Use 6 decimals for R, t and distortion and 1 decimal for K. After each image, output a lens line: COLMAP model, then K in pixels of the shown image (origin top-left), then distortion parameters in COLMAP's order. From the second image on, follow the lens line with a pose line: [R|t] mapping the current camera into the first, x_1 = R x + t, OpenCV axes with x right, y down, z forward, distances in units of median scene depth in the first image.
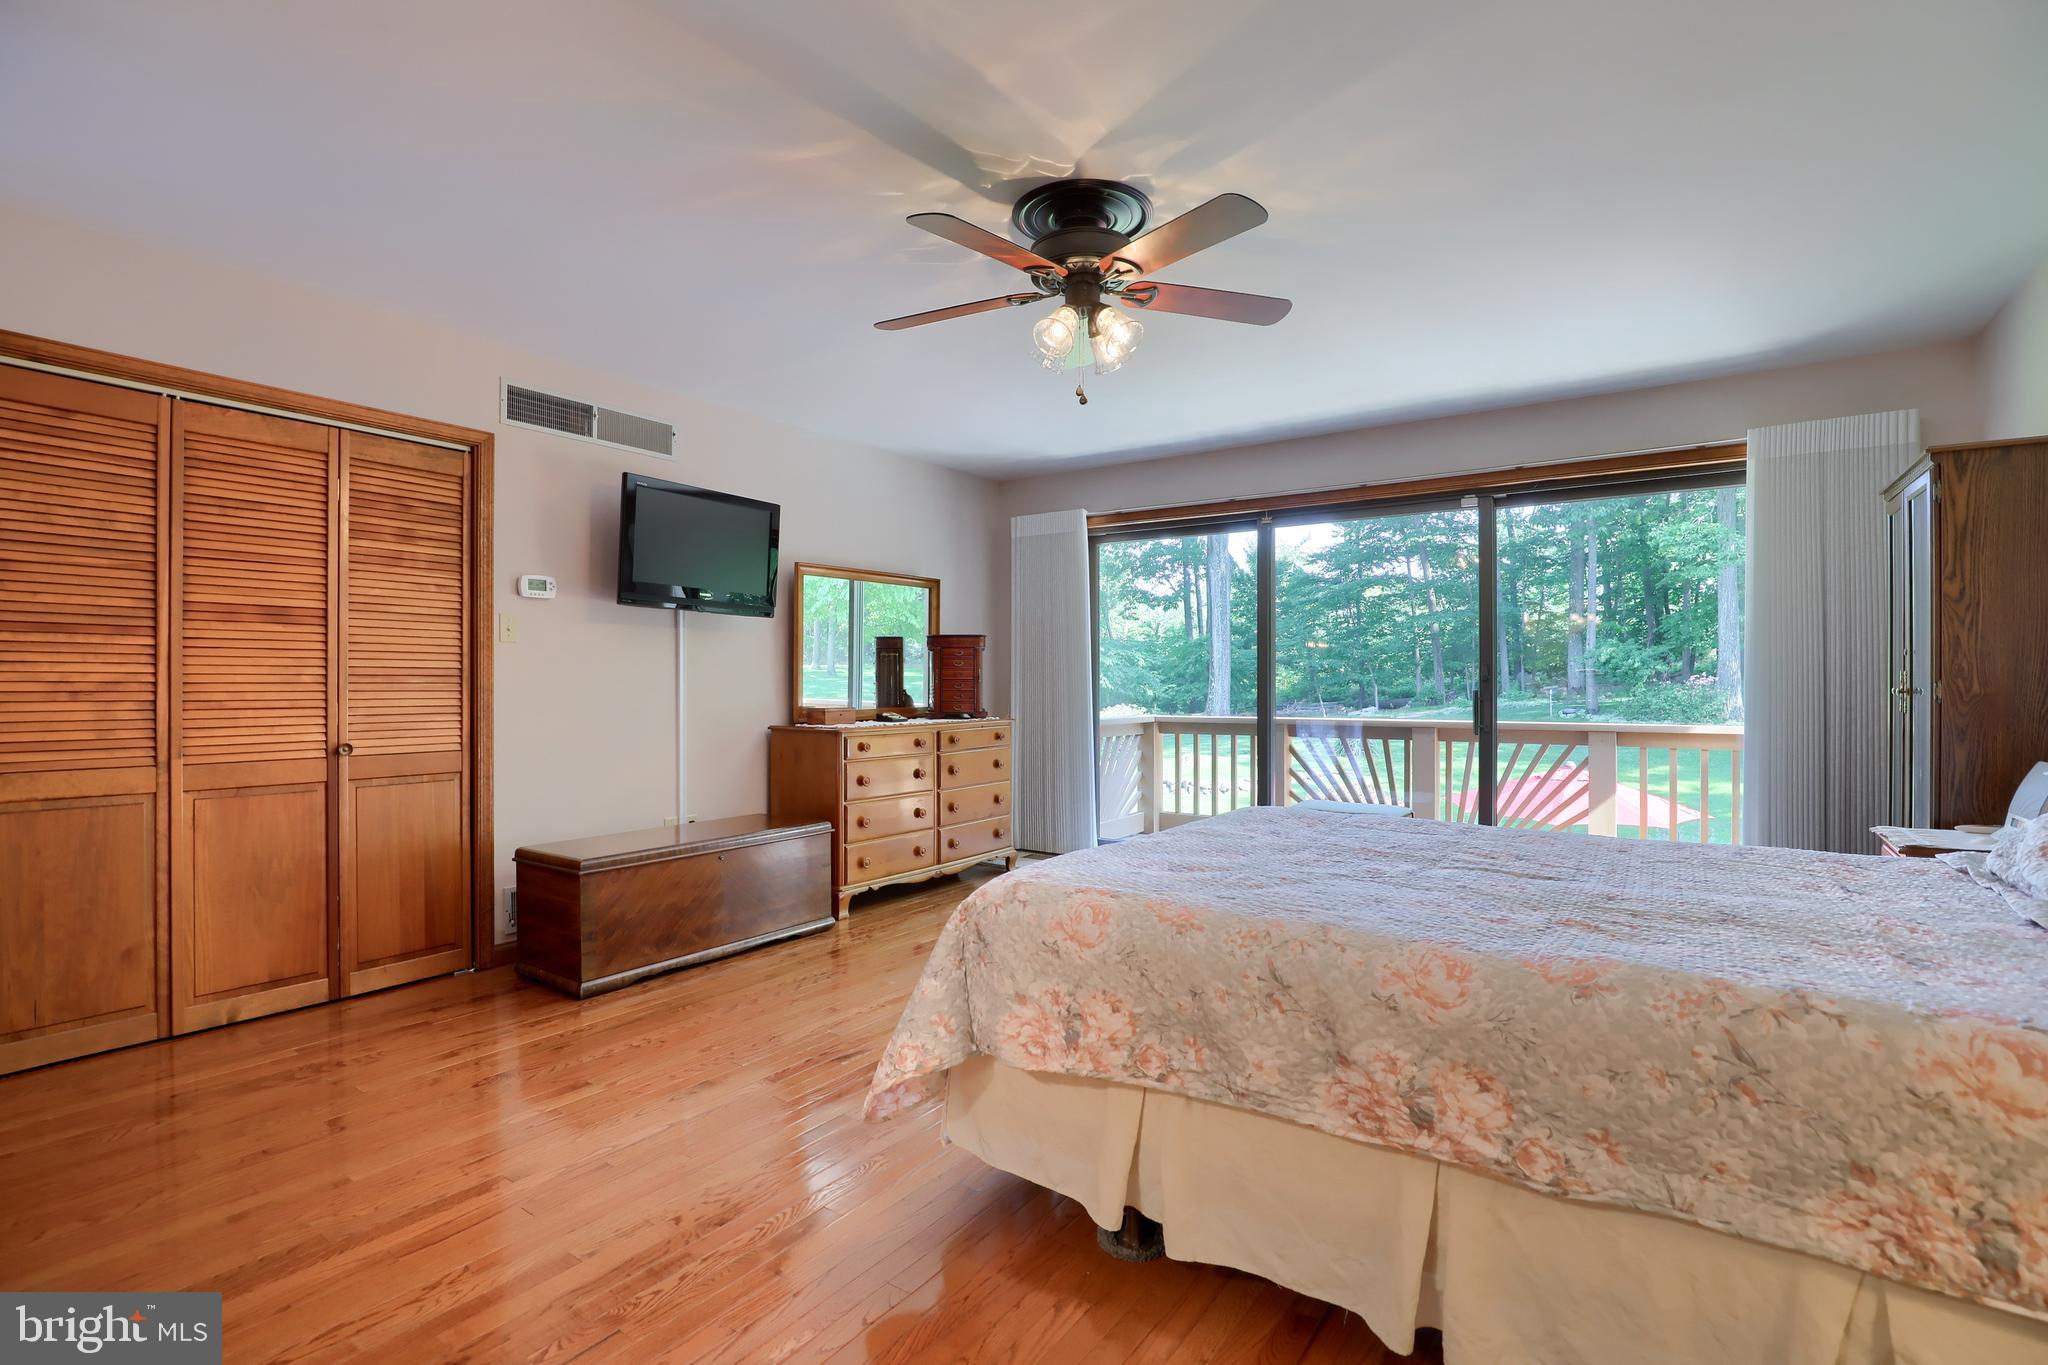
lens RADIAL K [[978.3, 0, 1024.0], [0, 978.3, 682.5], [0, 0, 1]] dist [-0.004343, -0.000456]
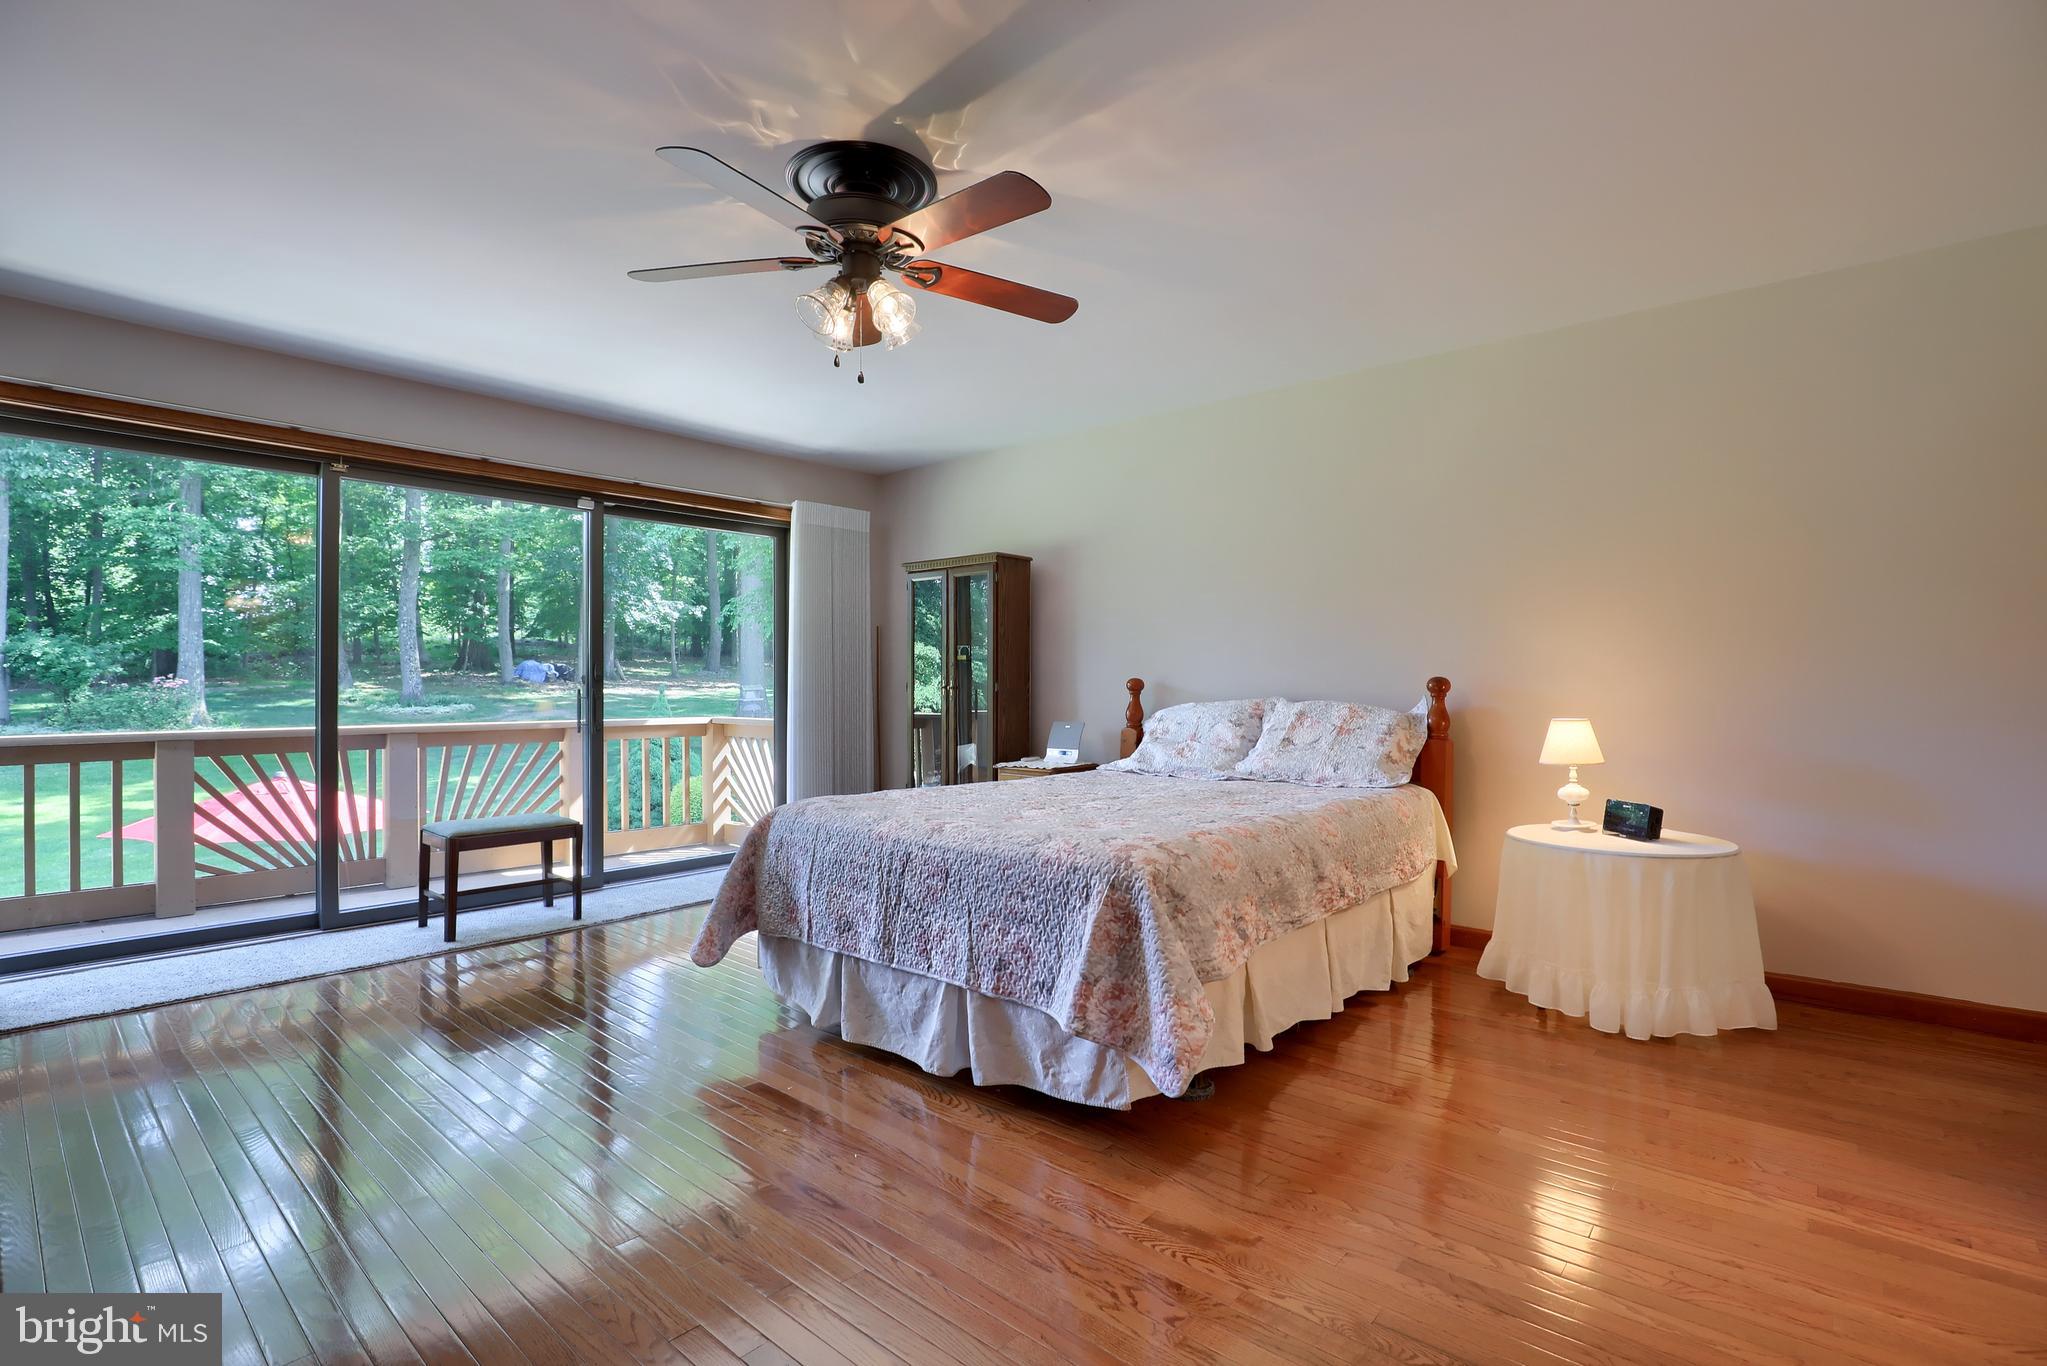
lens RADIAL K [[987.1, 0, 1026.4], [0, 987.1, 729.4], [0, 0, 1]] dist [-0.001906, -0.000138]
pose [[0.110401, -0.045272, 0.992855, -0.523497], [0.001251, 0.998968, 0.045412, 0.002857], [-0.993886, -0.003771, 0.110344, 0.435880]]
